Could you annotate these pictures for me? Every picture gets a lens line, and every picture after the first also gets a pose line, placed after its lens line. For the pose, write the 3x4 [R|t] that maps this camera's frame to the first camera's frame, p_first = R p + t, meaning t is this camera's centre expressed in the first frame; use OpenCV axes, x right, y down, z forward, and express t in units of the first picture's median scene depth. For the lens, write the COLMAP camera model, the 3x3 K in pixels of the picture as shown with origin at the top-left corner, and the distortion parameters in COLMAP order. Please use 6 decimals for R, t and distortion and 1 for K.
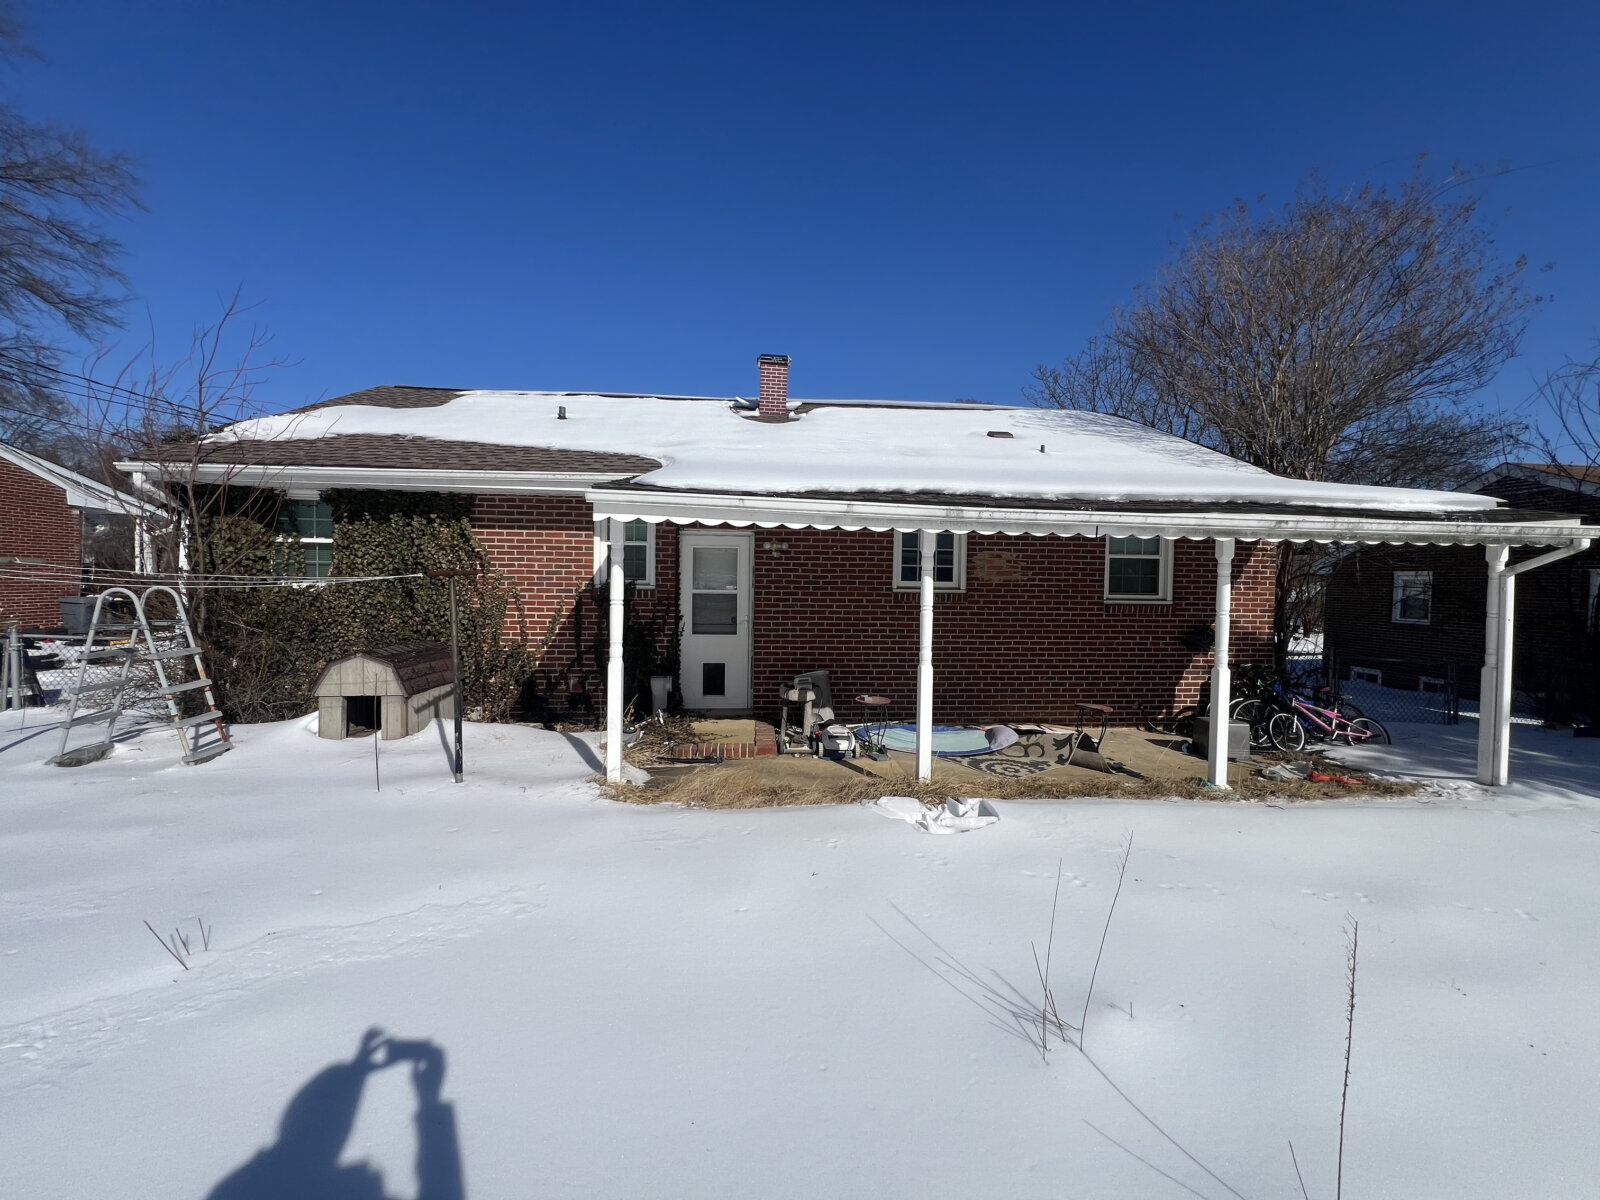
lens RADIAL K [[638.4, 0, 806.2], [0, 638.4, 600.7], [0, 0, 1]] dist [-0.000837, -0.000068]
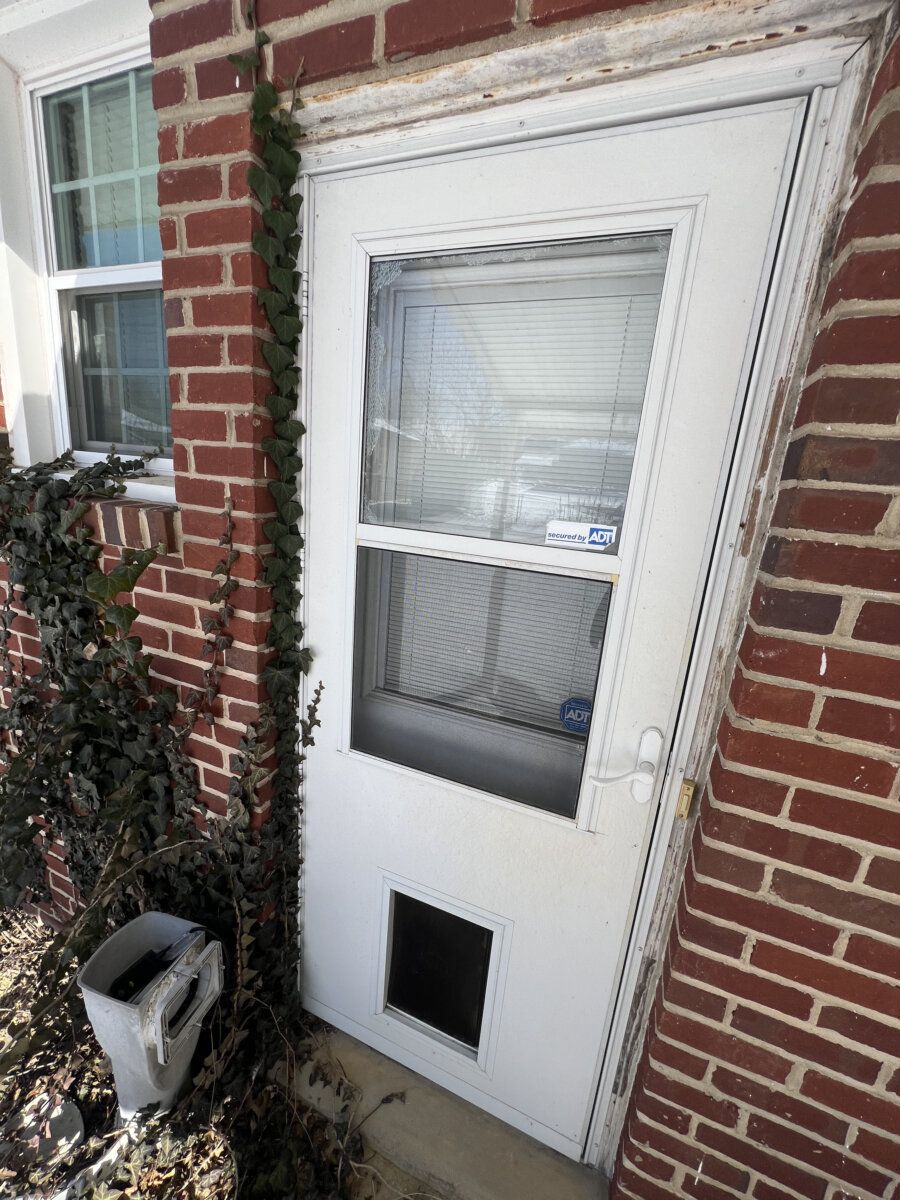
lens RADIAL K [[478.8, 0, 455.2], [0, 478.8, 603.1], [0, 0, 1]] dist [-0.000837, -0.000068]
pose [[0.907852, 0.160562, -0.387331, -0.098032], [-0.082234, 0.974017, 0.211019, -0.026542], [0.411148, -0.159722, 0.897466, 0.891134]]
